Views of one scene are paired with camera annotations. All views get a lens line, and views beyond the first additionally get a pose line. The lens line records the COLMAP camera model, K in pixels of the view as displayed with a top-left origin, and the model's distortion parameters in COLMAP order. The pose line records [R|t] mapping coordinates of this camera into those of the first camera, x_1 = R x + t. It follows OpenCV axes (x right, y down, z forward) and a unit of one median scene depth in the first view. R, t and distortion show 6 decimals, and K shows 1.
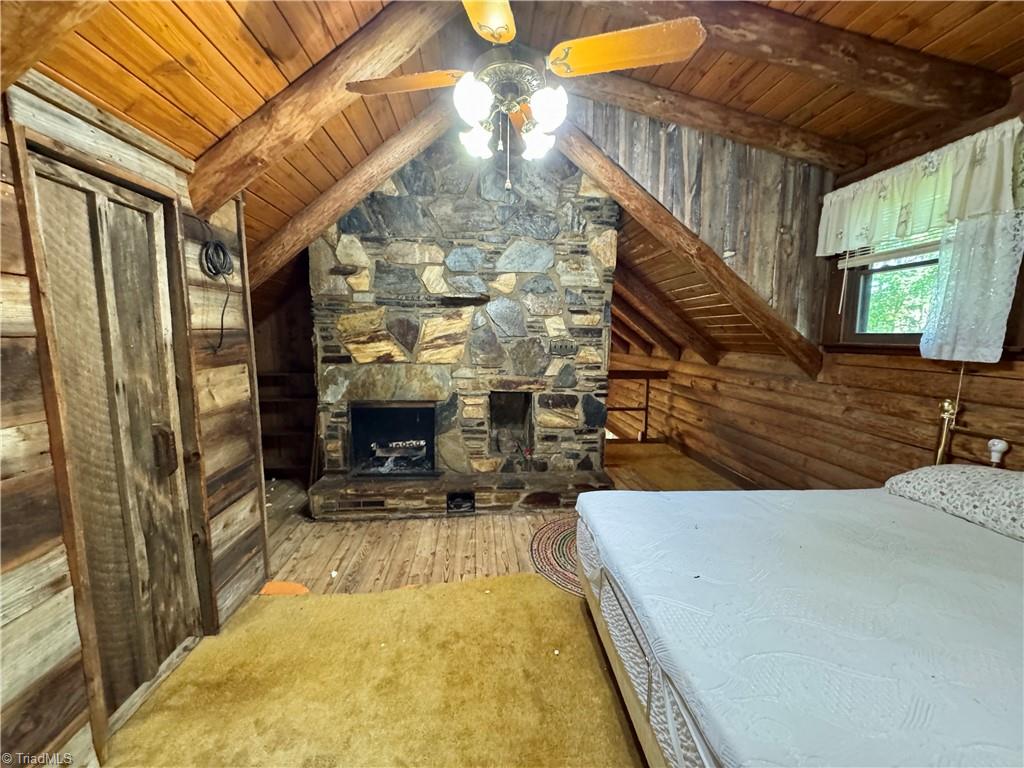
lens RADIAL K [[410.1, 0, 510.7], [0, 410.1, 385.6], [0, 0, 1]] dist [-0.003744, -0.000431]
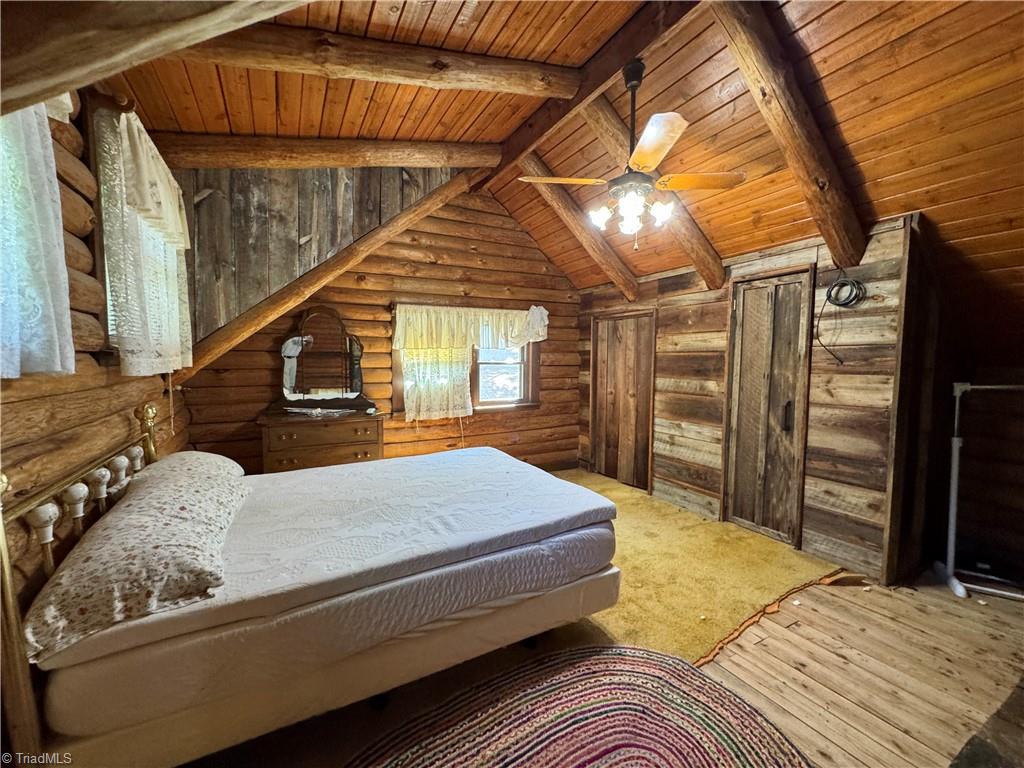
lens RADIAL K [[410.1, 0, 511.7], [0, 410.1, 385.6], [0, 0, 1]] dist [-0.003744, -0.000431]
pose [[-0.910184, 0.019139, -0.413762, 0.835250], [-0.059472, 0.982543, 0.176272, -0.183436], [0.409913, 0.185047, -0.893157, 1.804731]]
